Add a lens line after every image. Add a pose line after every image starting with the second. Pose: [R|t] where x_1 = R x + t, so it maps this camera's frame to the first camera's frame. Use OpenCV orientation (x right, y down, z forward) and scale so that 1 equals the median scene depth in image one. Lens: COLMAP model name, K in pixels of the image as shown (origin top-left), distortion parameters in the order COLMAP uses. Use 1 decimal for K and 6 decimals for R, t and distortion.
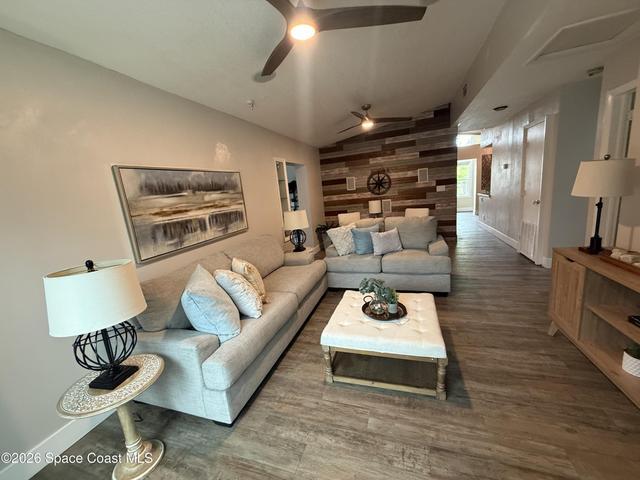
lens RADIAL K [[254.9, 0, 317.9], [0, 254.9, 240.1], [0, 0, 1]] dist [0.001796, -0.000023]
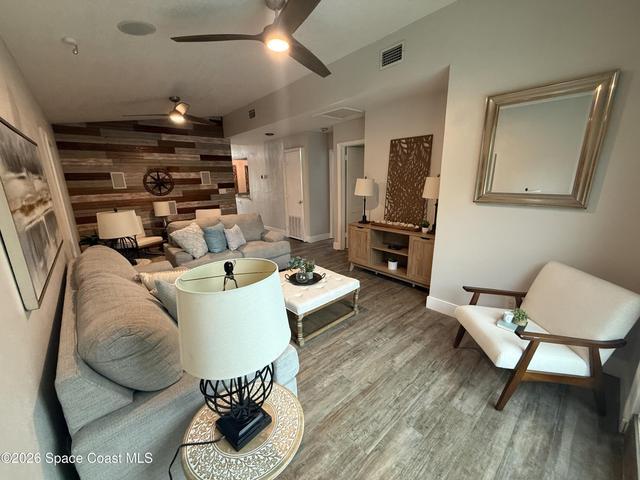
lens RADIAL K [[254.9, 0, 316.8], [0, 254.9, 240.8], [0, 0, 1]] dist [0.001796, -0.000023]
pose [[0.497036, -0.124477, 0.858756, -0.591077], [0.142803, 0.987898, 0.060544, 0.007184], [-0.855899, 0.092541, 0.508796, 0.192961]]
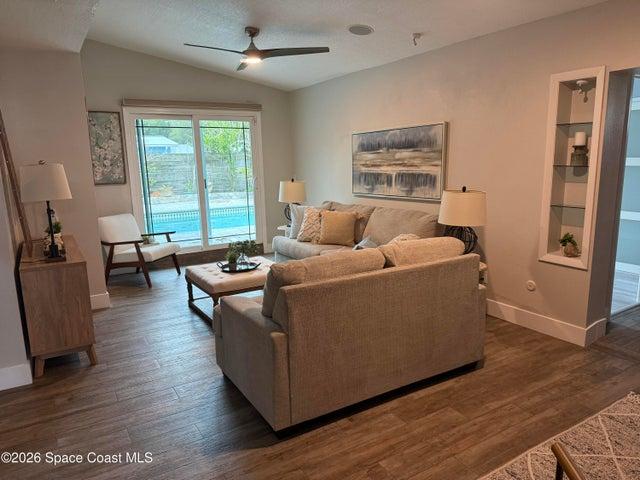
lens RADIAL K [[454.3, 0, 320.1], [0, 454.3, 241.5], [0, 0, 1]] dist [0.004008, 0.000844]
pose [[-0.641023, 0.242773, -0.728114, 1.050287], [-0.063649, 0.928575, 0.365647, -0.441850], [0.764878, 0.280732, -0.579786, 1.723204]]
